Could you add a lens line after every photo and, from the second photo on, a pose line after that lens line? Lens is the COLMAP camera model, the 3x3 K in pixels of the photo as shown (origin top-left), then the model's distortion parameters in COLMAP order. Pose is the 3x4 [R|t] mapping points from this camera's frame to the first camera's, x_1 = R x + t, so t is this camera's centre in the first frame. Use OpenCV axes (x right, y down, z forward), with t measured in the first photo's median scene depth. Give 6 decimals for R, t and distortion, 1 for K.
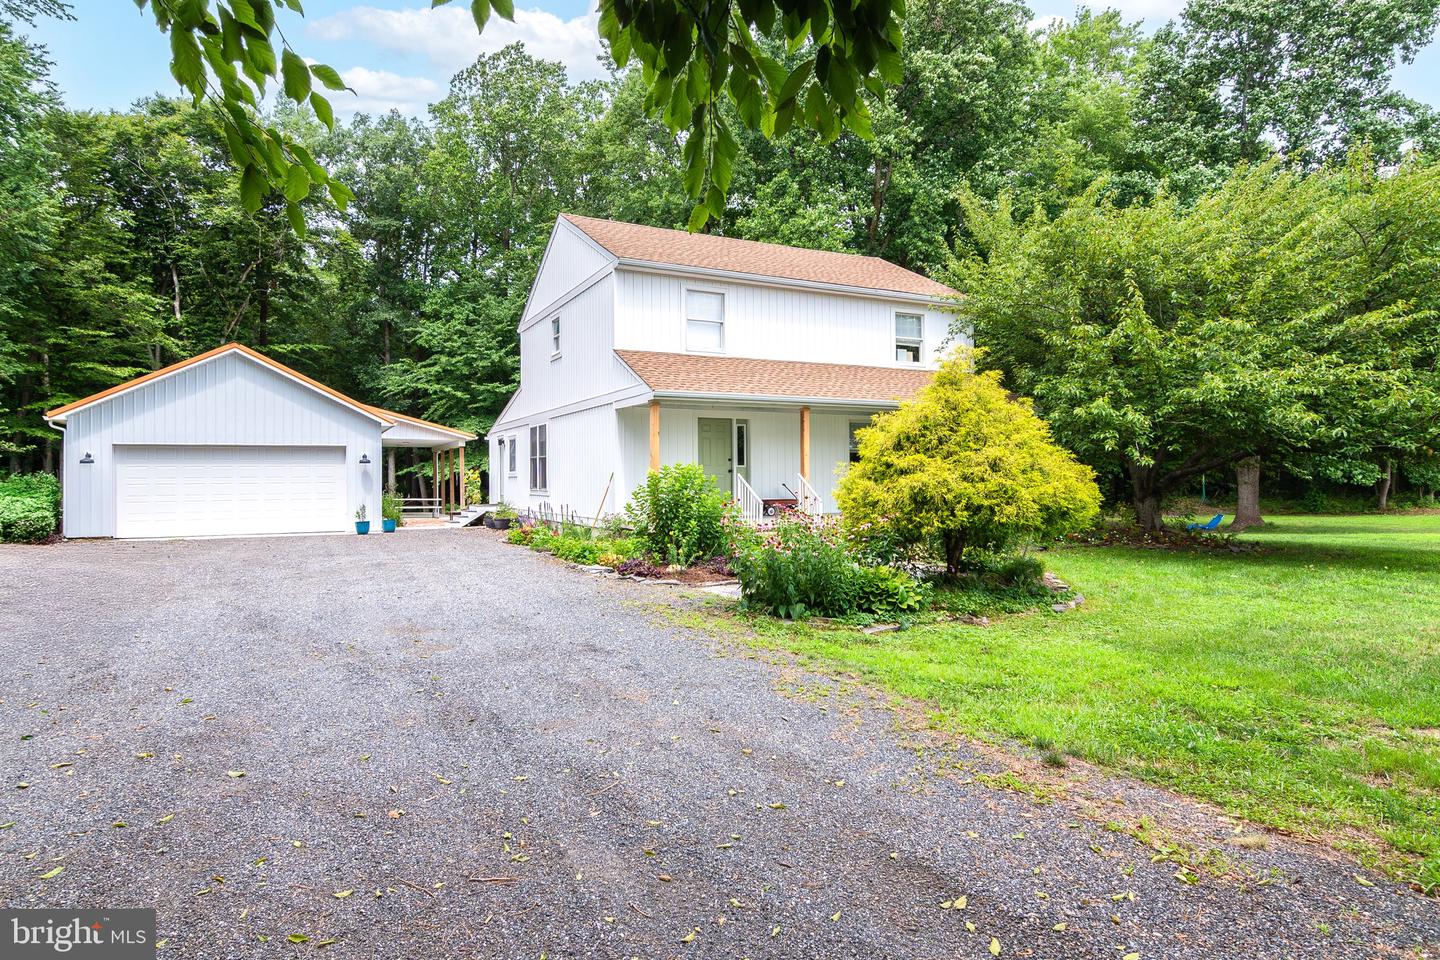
lens RADIAL K [[880.4, 0, 720.0], [0, 880.4, 480.0], [0, 0, 1]] dist [-0.003358, -0.000347]
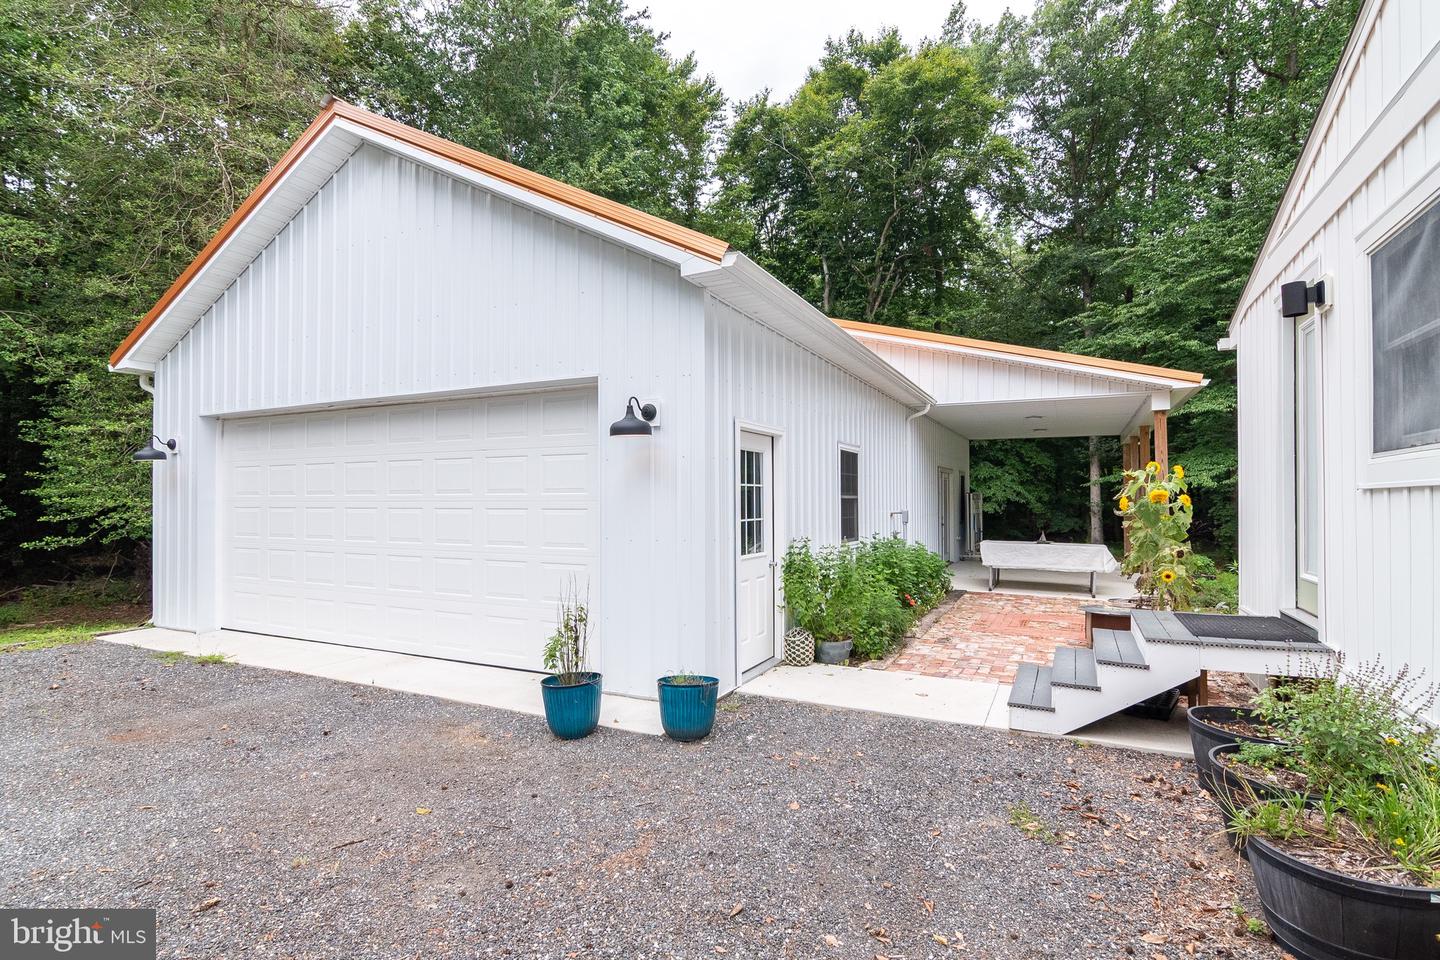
lens RADIAL K [[714.5, 0, 718.9], [0, 714.5, 469.9], [0, 0, 1]] dist [-0.006285, -0.000980]
pose [[0.610388, -0.025468, -0.791693, -0.198543], [0.001605, 0.999521, -0.030917, -0.001812], [0.792101, 0.017601, 0.610136, 0.787439]]
